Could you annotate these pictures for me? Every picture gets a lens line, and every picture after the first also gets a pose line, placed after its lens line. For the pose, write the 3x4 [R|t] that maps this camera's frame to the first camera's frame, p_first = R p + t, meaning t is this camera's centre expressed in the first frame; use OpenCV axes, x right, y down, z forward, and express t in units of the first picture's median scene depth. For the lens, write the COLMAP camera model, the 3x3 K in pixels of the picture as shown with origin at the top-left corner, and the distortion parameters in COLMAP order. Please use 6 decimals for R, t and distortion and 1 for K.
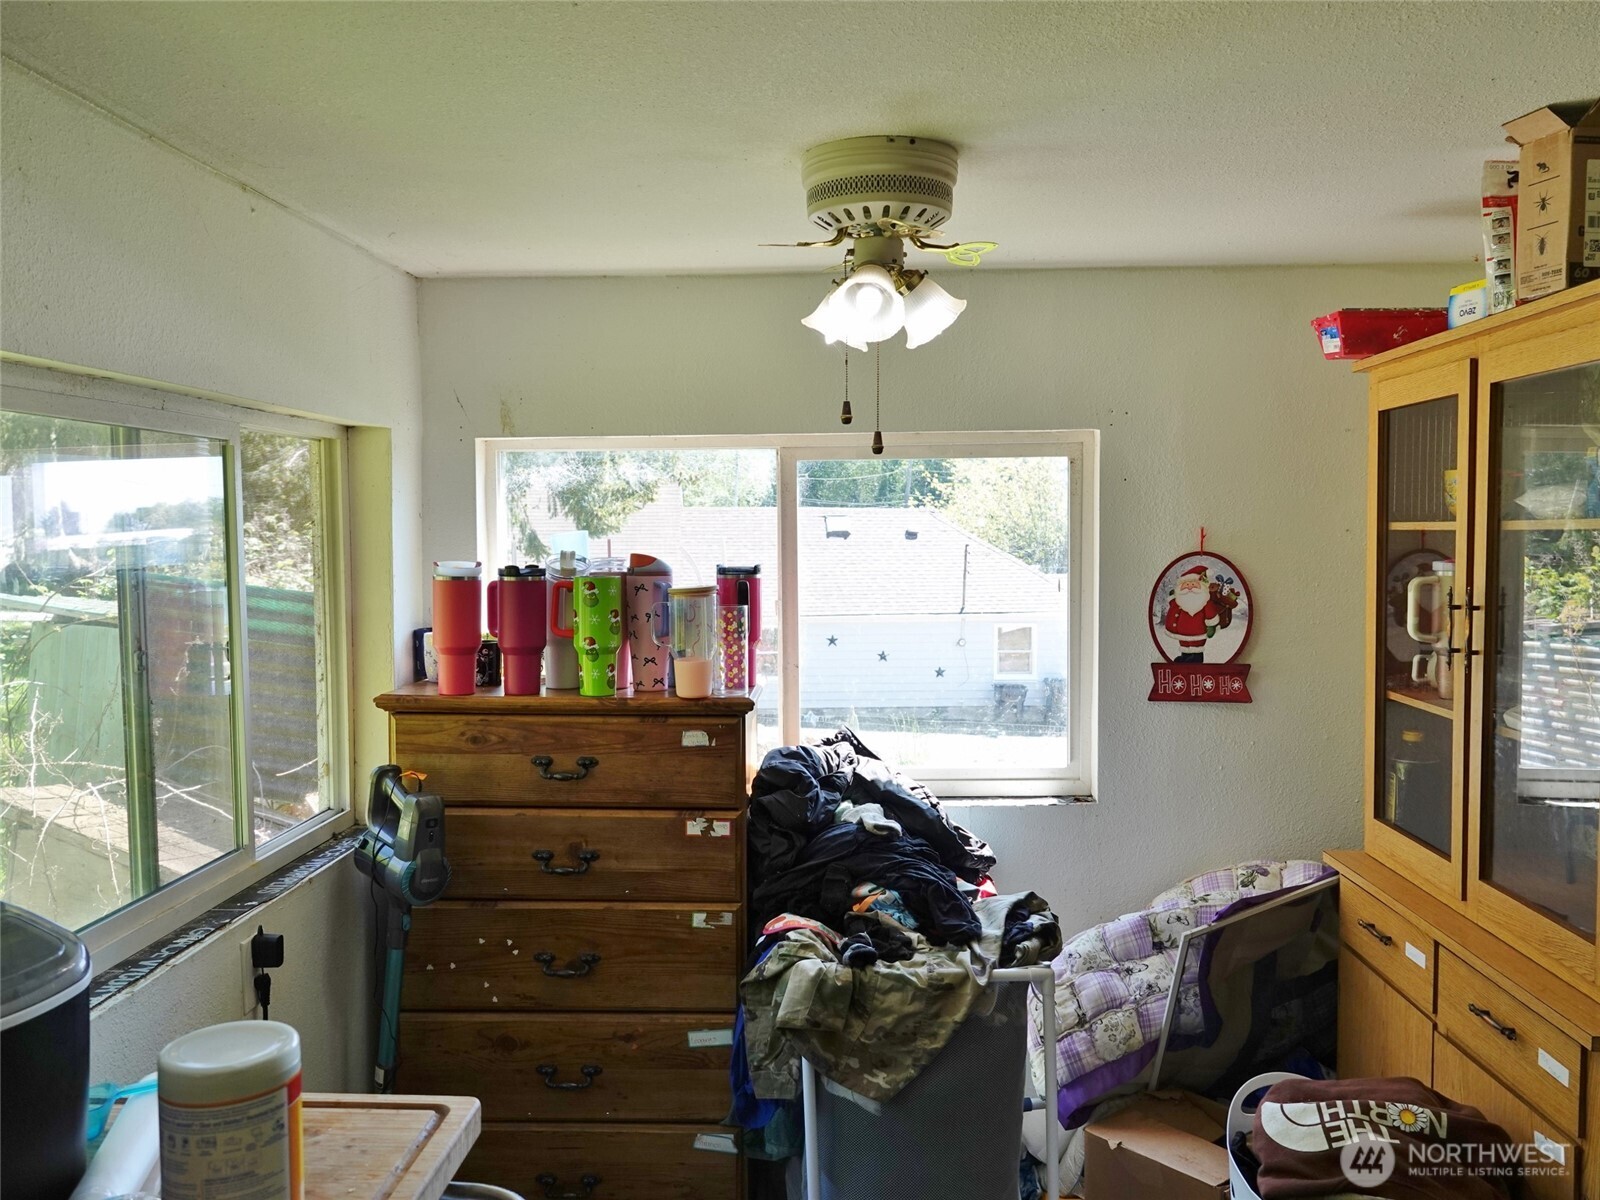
lens RADIAL K [[1127.6, 0, 799.4], [0, 1127.6, 598.5], [0, 0, 1]] dist [0.002069, 0.000117]
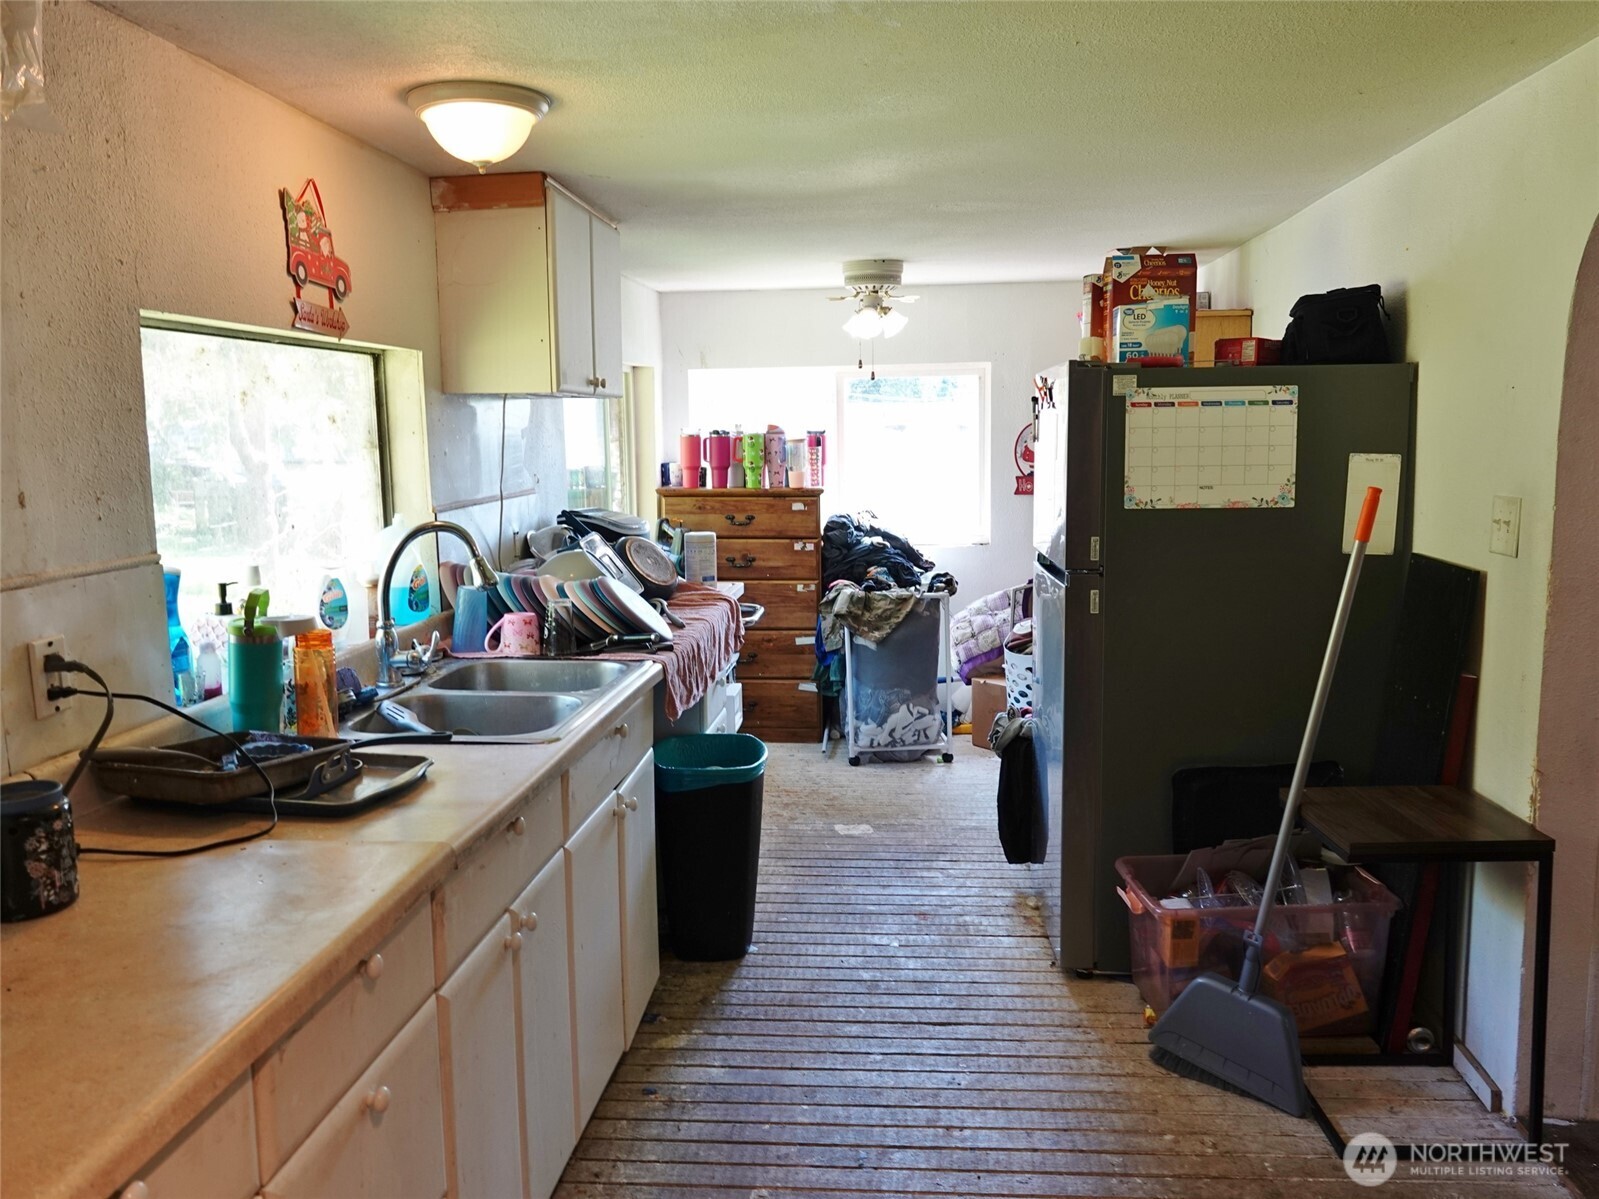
lens RADIAL K [[1245.7, 0, 802.2], [0, 1245.7, 597.2], [0, 0, 1]] dist [0.009701, -0.012465]
pose [[0.998641, -0.003540, -0.052003, 0.044537], [0.007362, 0.997268, 0.073505, 0.121666], [0.051601, -0.073788, 0.995938, -1.480680]]
